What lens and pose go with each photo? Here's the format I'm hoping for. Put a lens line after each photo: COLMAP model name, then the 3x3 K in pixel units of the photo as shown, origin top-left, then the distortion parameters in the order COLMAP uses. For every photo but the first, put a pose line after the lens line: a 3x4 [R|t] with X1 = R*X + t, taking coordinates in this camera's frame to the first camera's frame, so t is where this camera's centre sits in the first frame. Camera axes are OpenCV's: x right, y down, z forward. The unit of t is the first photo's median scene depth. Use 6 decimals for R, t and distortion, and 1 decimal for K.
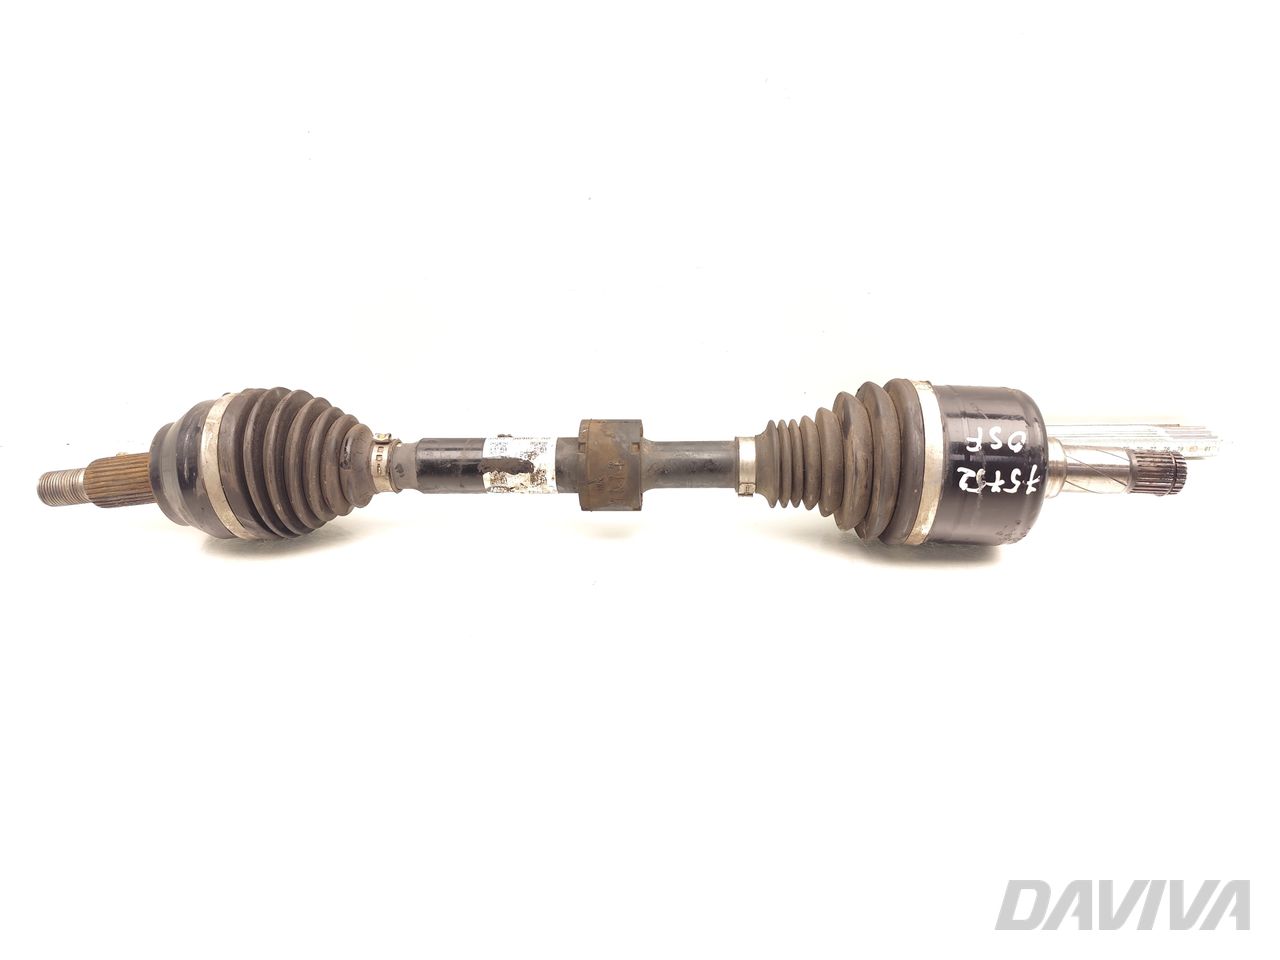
lens RADIAL K [[854.6, 0, 641.4], [0, 854.6, 480.1], [0, 0, 1]] dist [-0.004498, -0.001002]
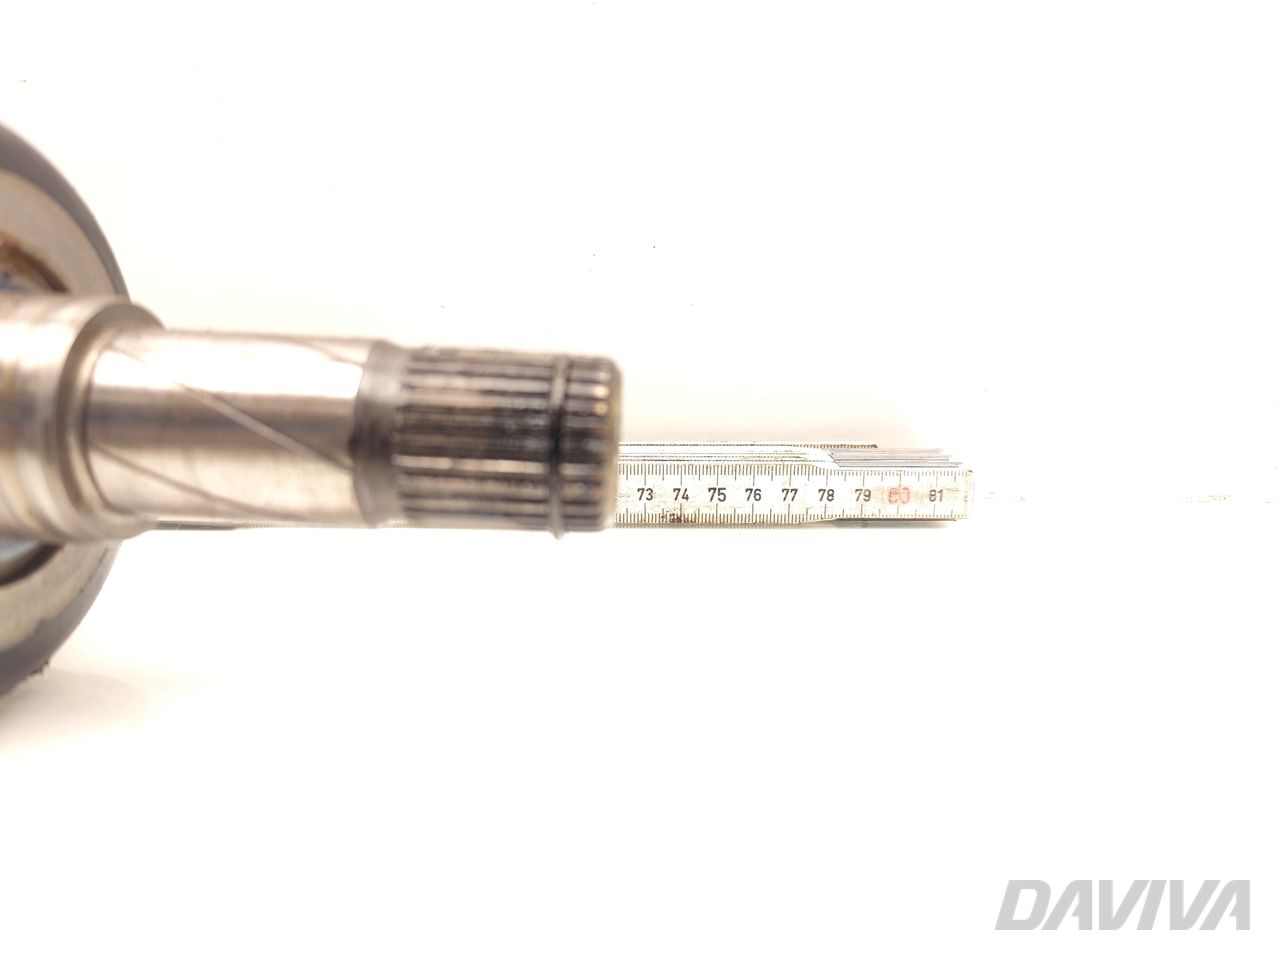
lens RADIAL K [[854.6, 0, 638.8], [0, 854.6, 480.5], [0, 0, 1]] dist [-0.004498, -0.001002]
pose [[0.999310, 0.025389, -0.027094, 0.593655], [-0.031297, 0.968580, -0.246724, 0.057681], [0.019978, 0.247401, 0.968707, 0.692107]]
